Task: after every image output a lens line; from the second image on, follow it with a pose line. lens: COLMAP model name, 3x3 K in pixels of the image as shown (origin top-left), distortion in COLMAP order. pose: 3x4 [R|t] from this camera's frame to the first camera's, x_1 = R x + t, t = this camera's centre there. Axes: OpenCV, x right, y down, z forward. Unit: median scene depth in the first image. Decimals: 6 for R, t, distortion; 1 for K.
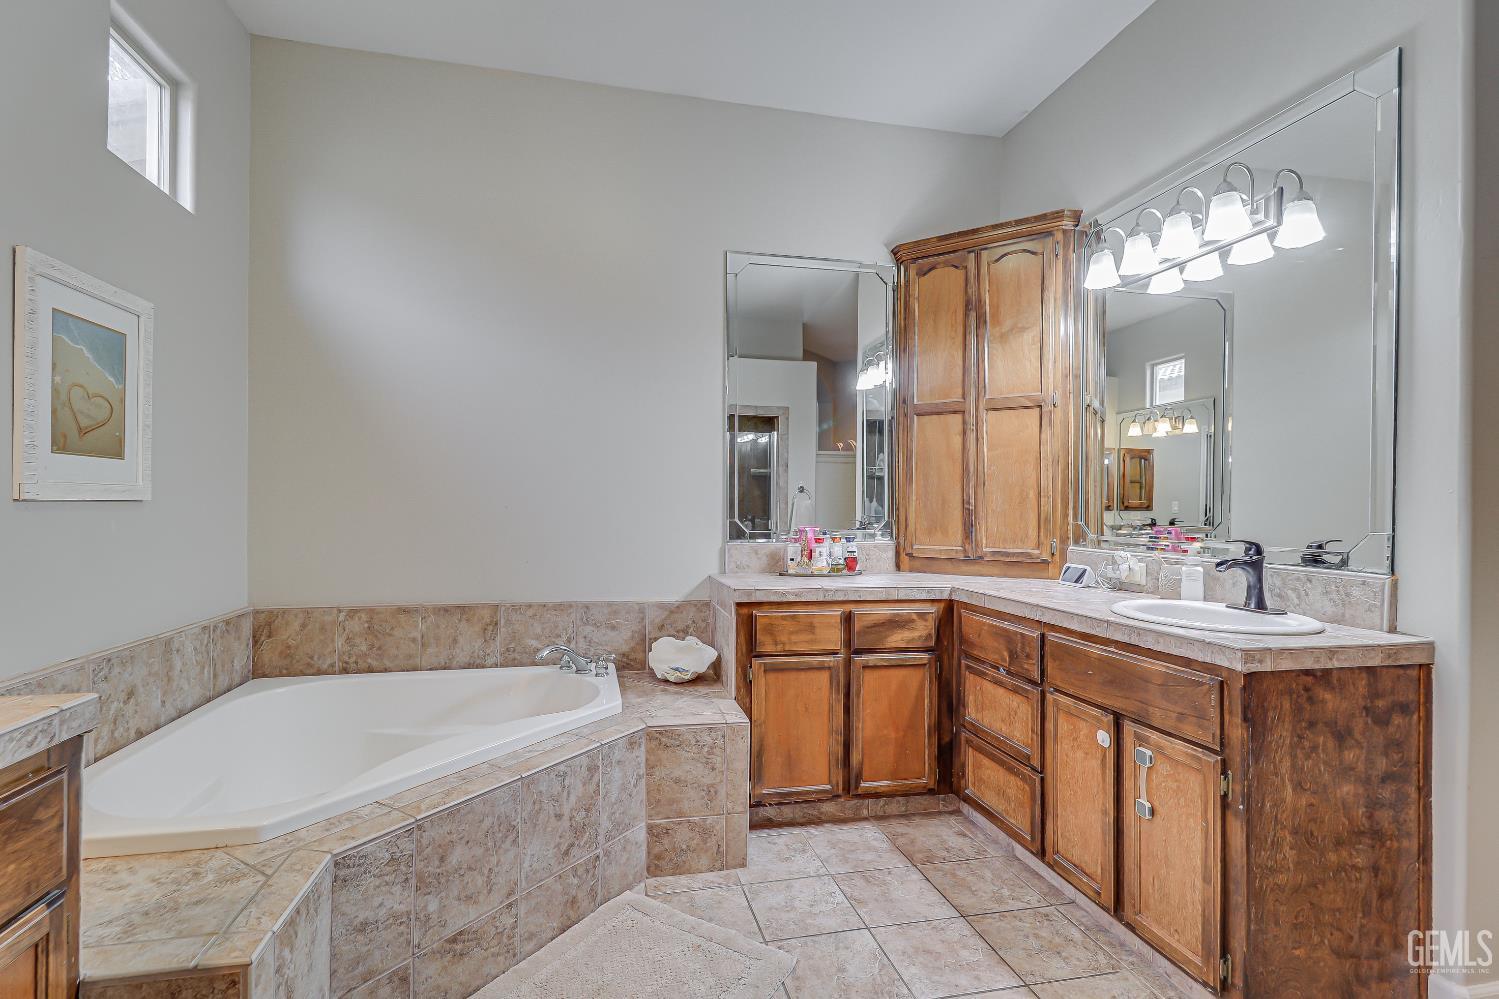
lens RADIAL K [[695.0, 0, 741.4], [0, 695.0, 508.7], [0, 0, 1]] dist [0.009707, -0.001298]
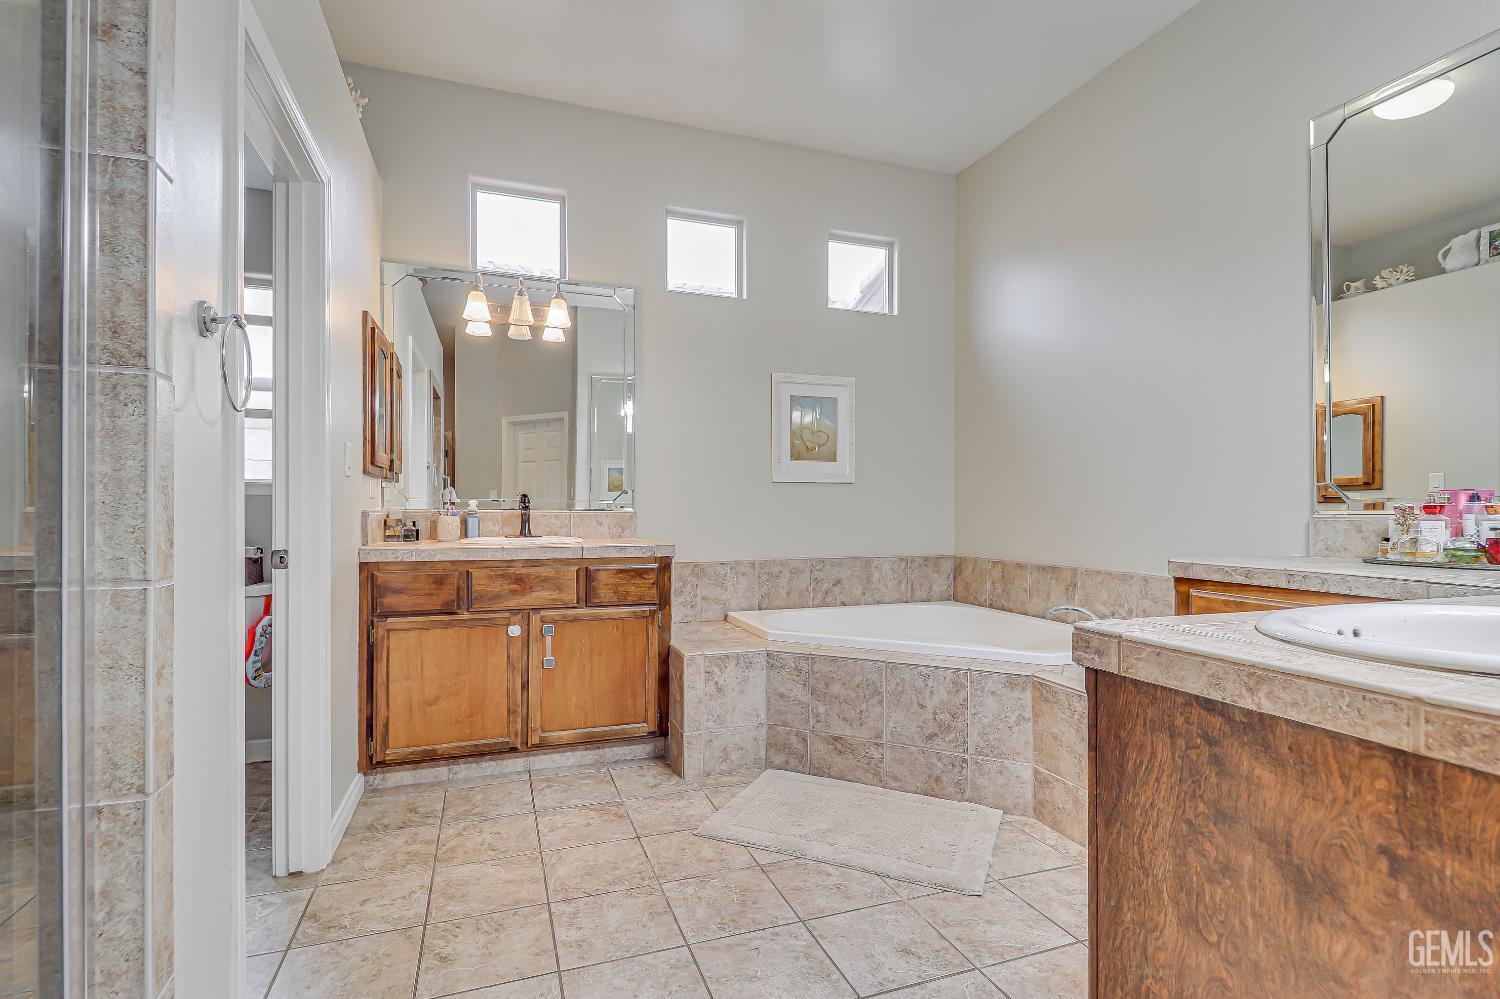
lens RADIAL K [[695.5, 0, 742.1], [0, 695.5, 501.3], [0, 0, 1]] dist [0.009707, -0.001298]
pose [[0.128304, -0.019967, -0.991534, 0.983820], [-0.001585, 0.999792, -0.020339, 0.078117], [0.991734, 0.004181, 0.128246, 0.474175]]
